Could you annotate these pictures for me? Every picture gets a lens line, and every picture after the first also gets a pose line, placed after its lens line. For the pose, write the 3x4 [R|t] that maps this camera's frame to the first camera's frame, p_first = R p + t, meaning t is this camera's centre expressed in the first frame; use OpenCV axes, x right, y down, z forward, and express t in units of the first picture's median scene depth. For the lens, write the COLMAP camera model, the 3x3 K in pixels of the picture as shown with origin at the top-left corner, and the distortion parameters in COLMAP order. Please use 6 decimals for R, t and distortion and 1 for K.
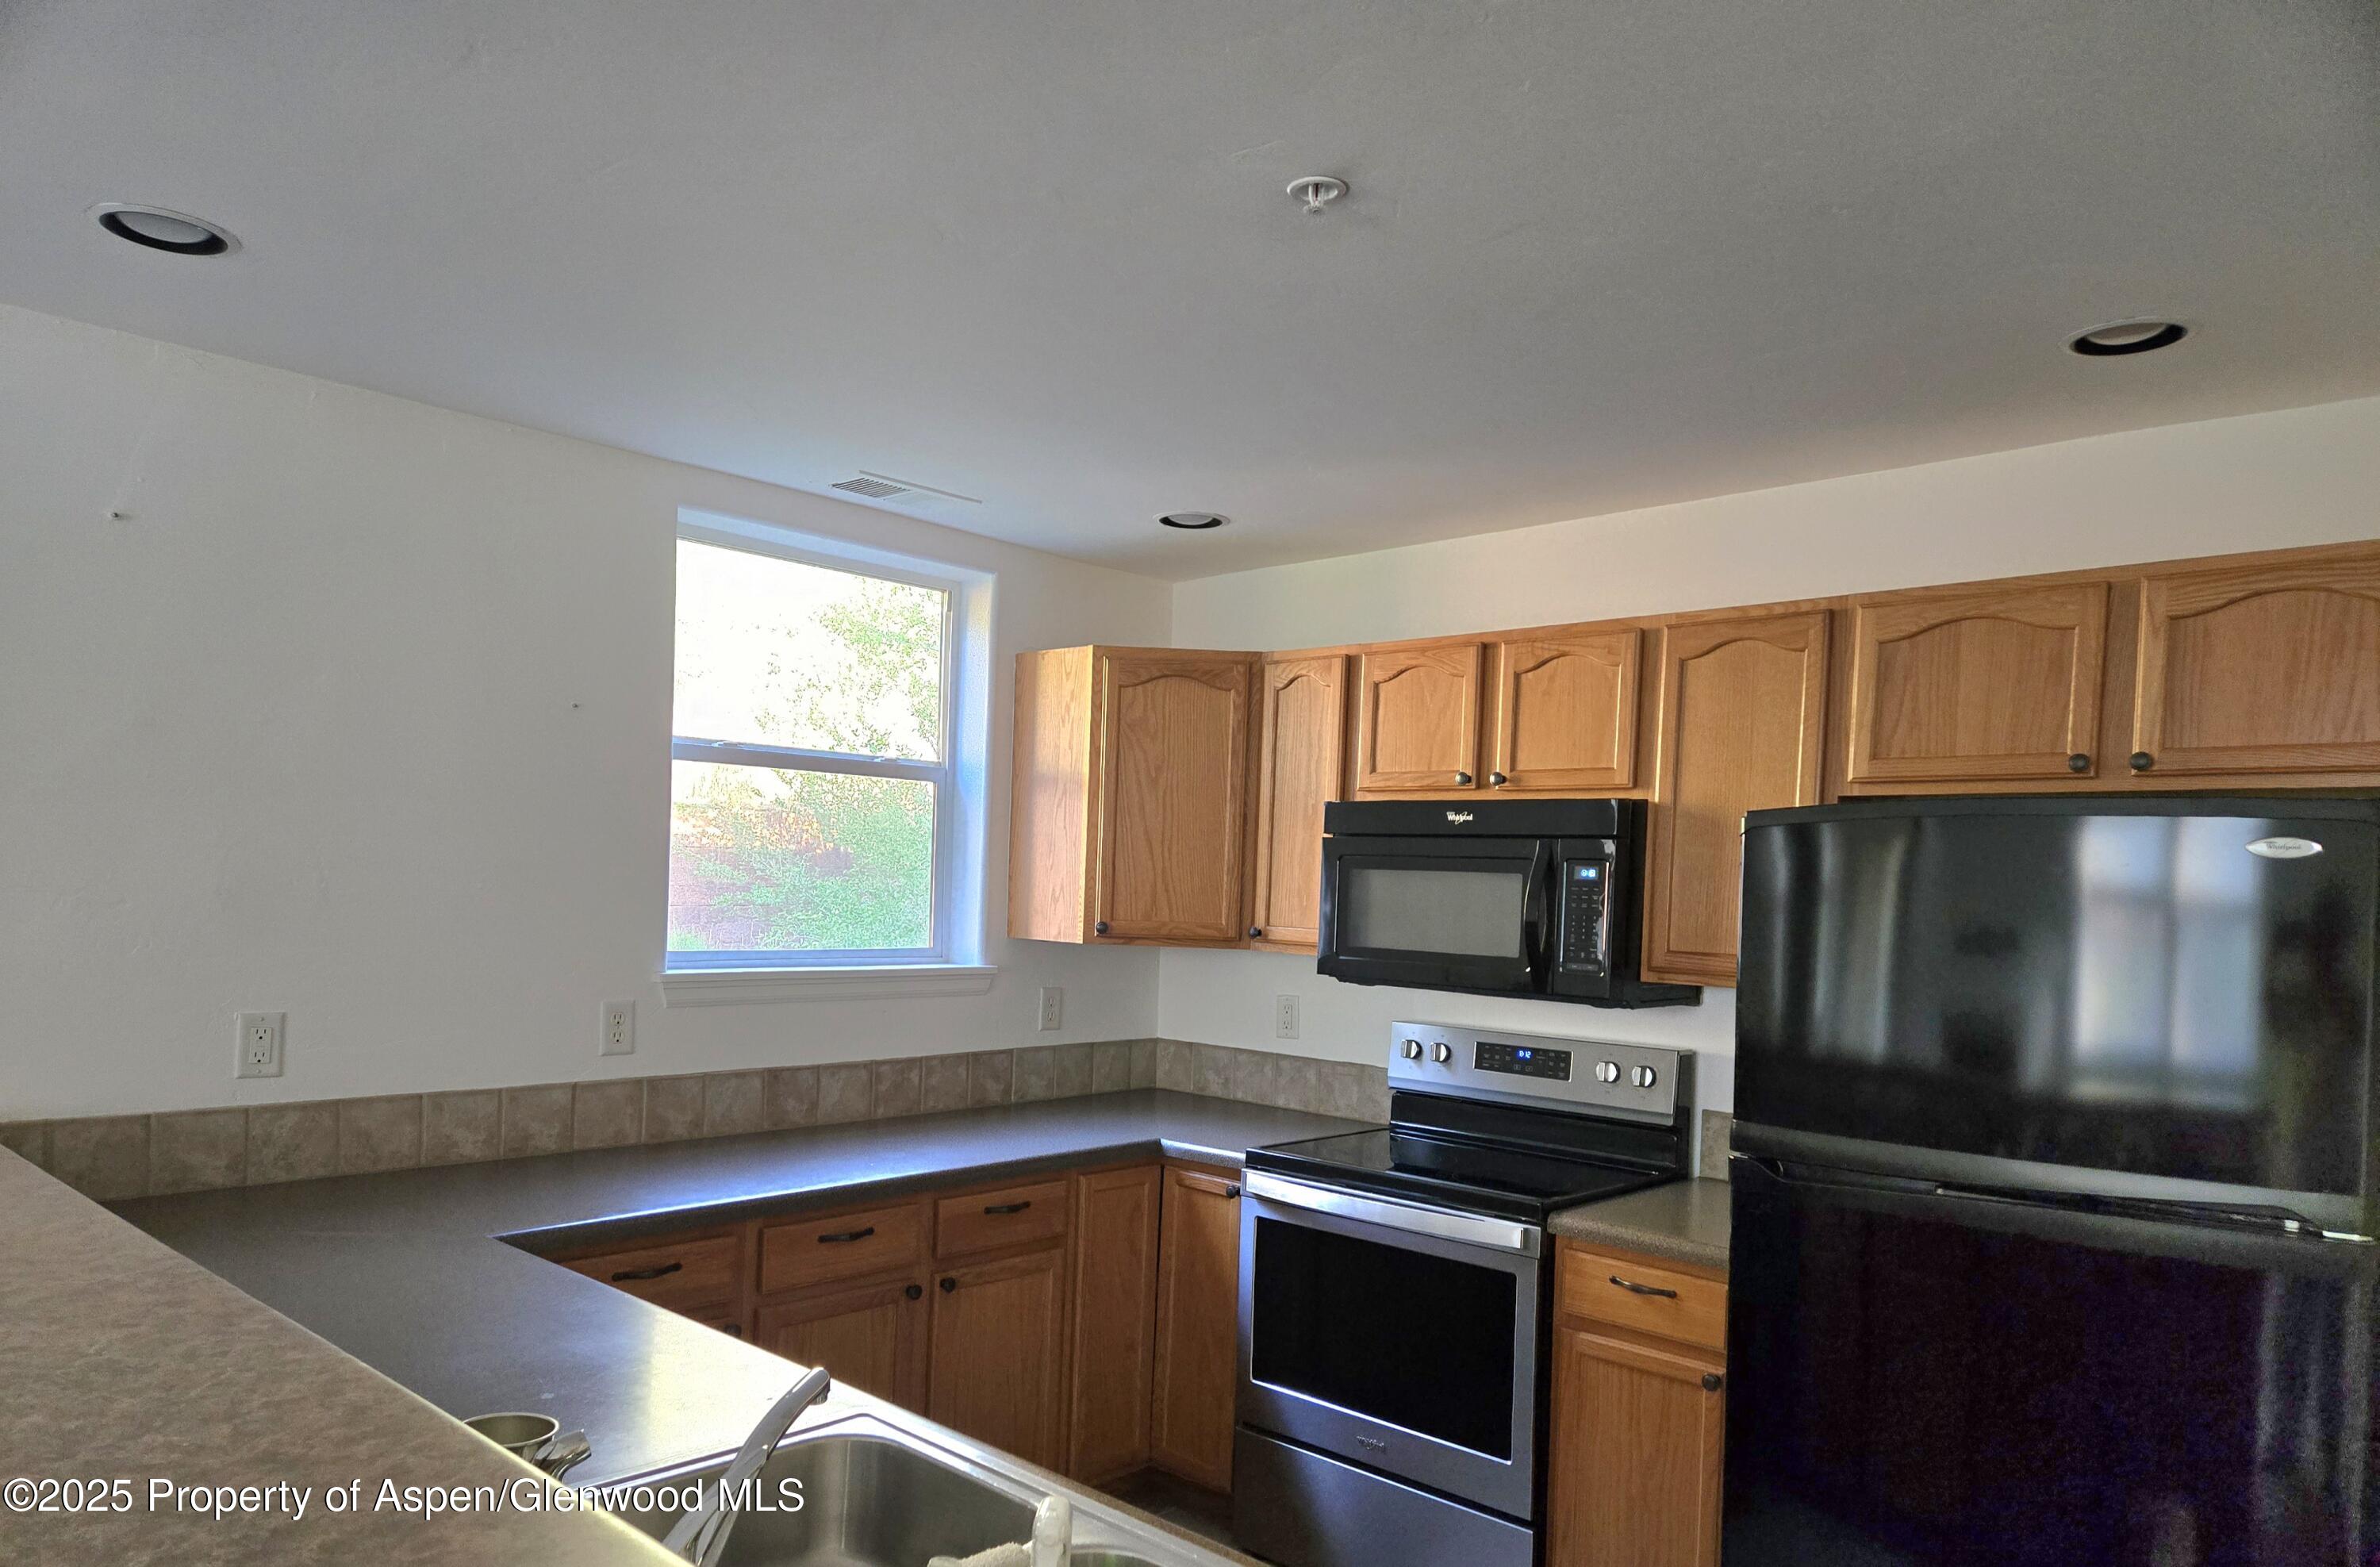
lens RADIAL K [[1530.7, 0, 1190.0], [0, 1530.7, 783.5], [0, 0, 1]] dist [0.042361, -0.001335]
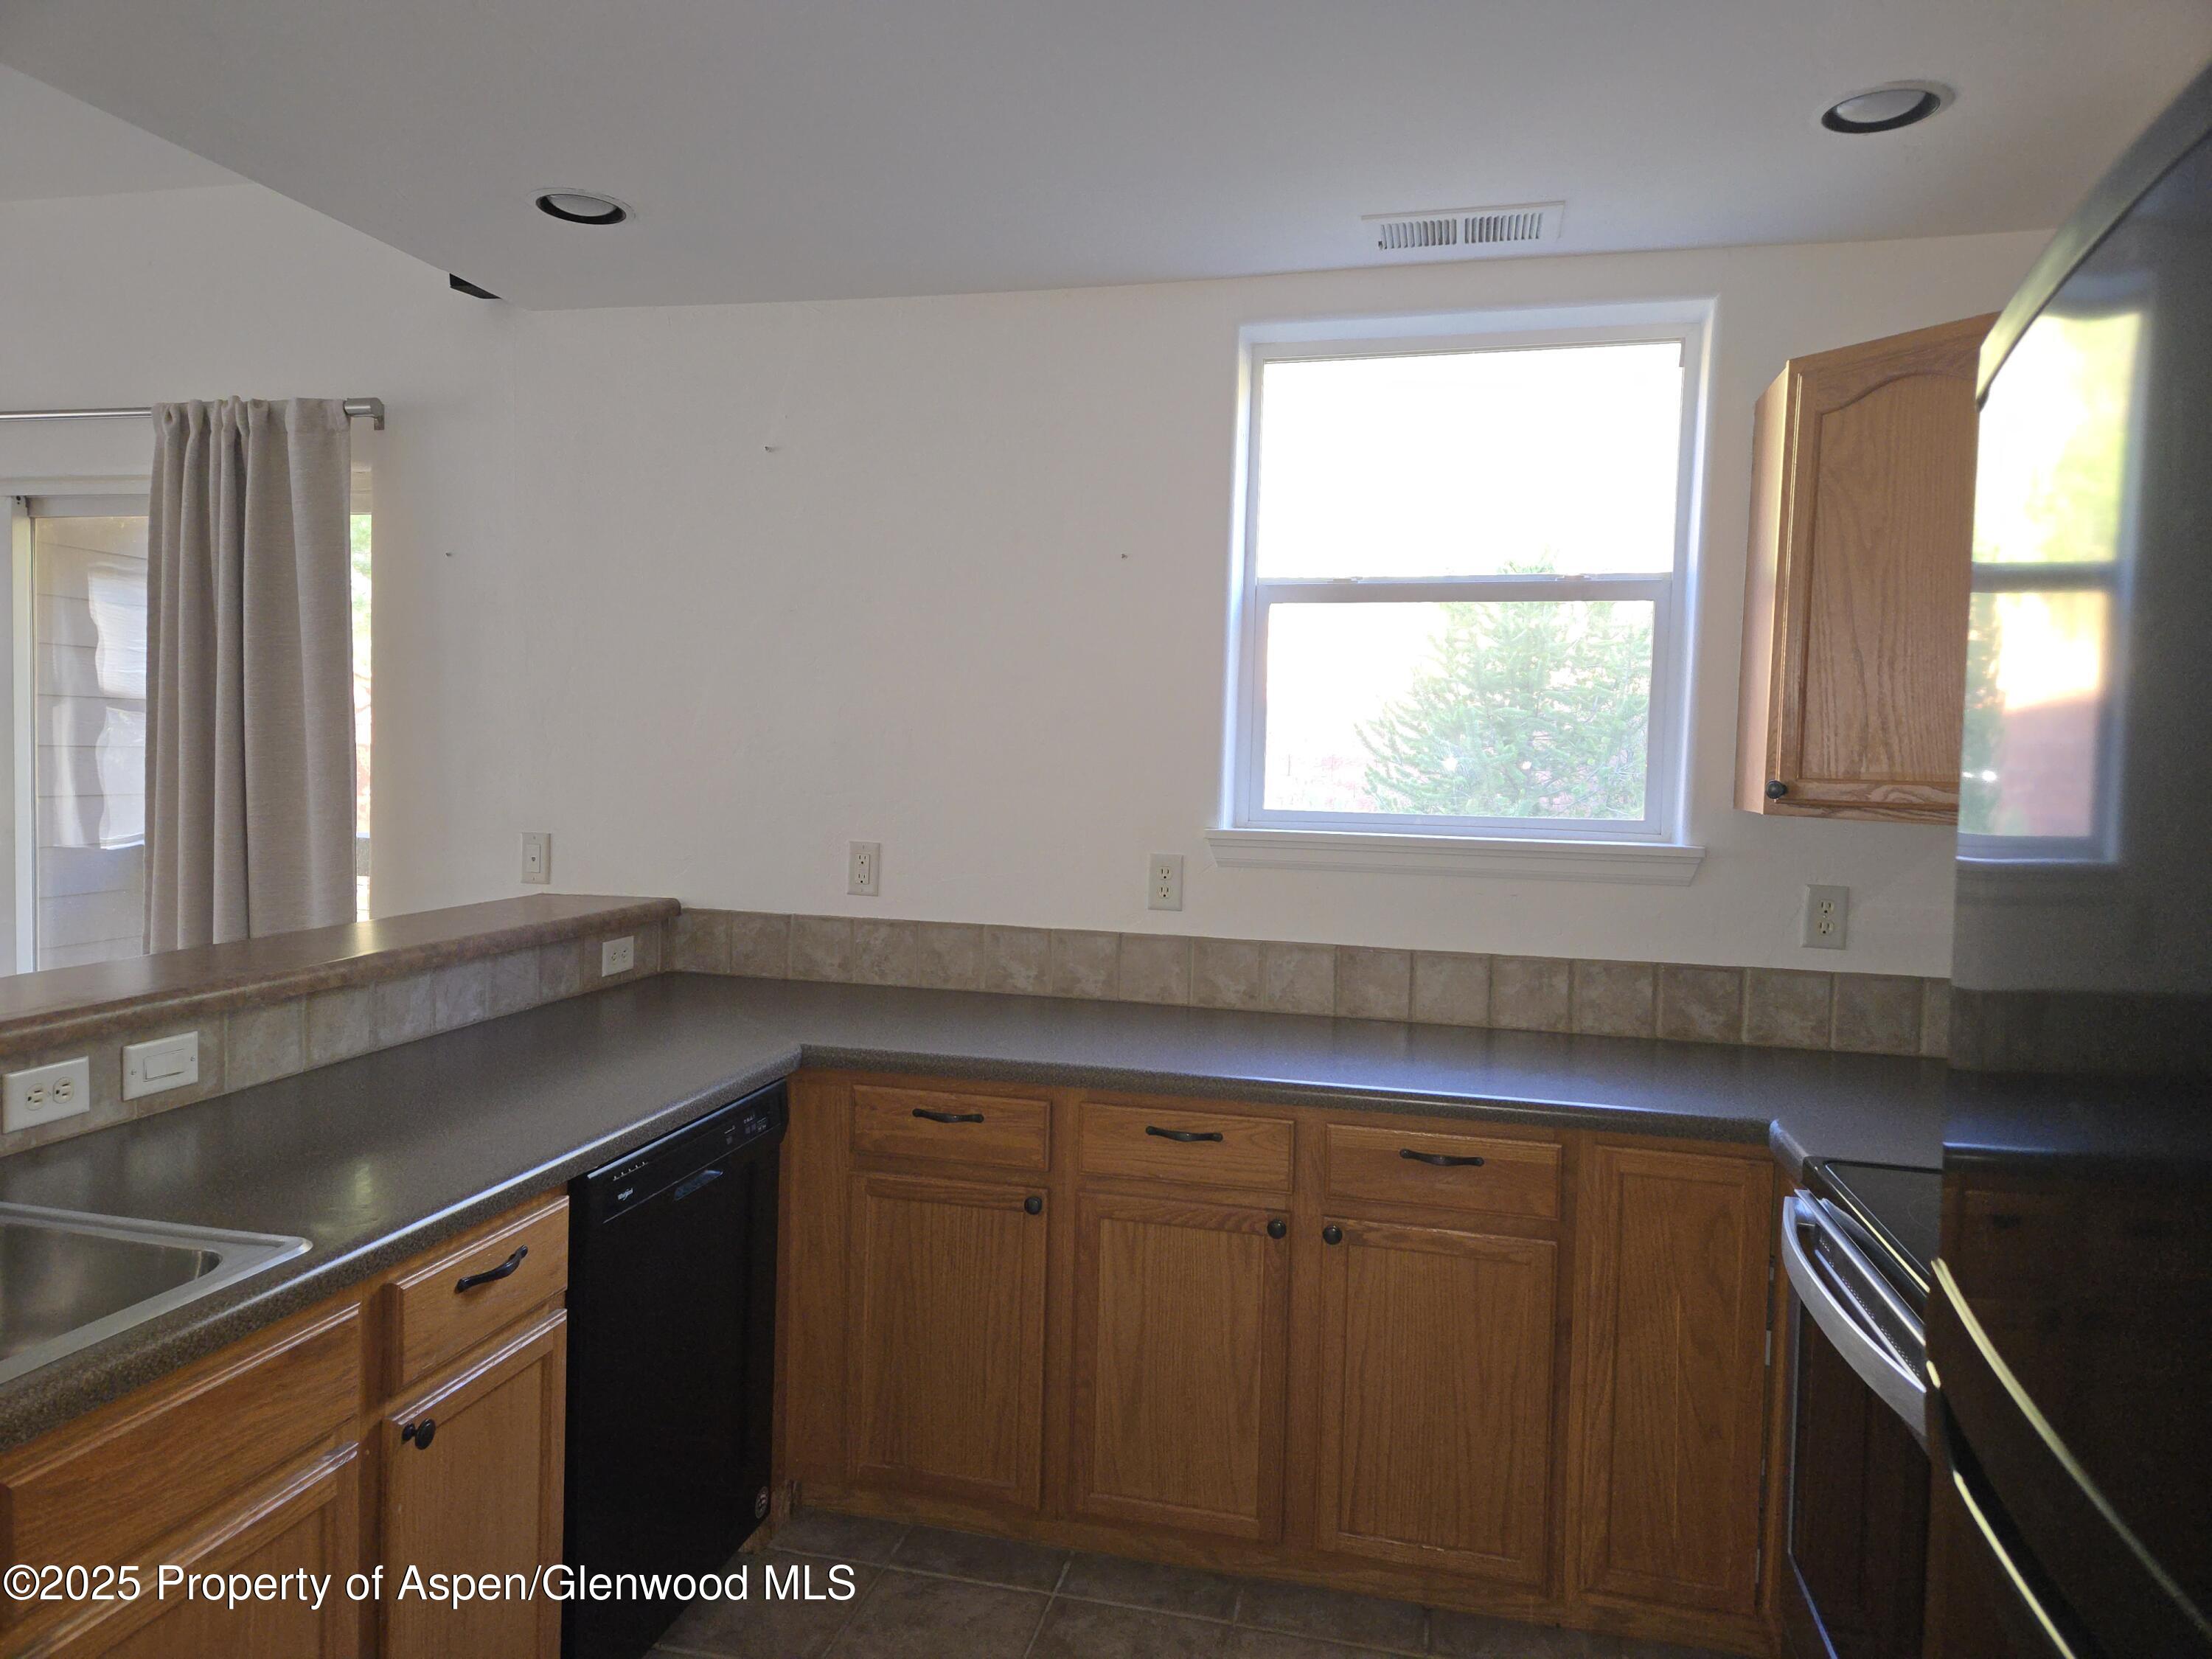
lens RADIAL K [[1472.8, 0, 1100.2], [0, 1472.8, 734.2], [0, 0, 1]] dist [0.085414, -0.001068]
pose [[0.491806, -0.035734, -0.869971, 0.419295], [0.050151, 0.998661, -0.012669, 0.075233], [0.869259, -0.037399, 0.492939, 0.512007]]
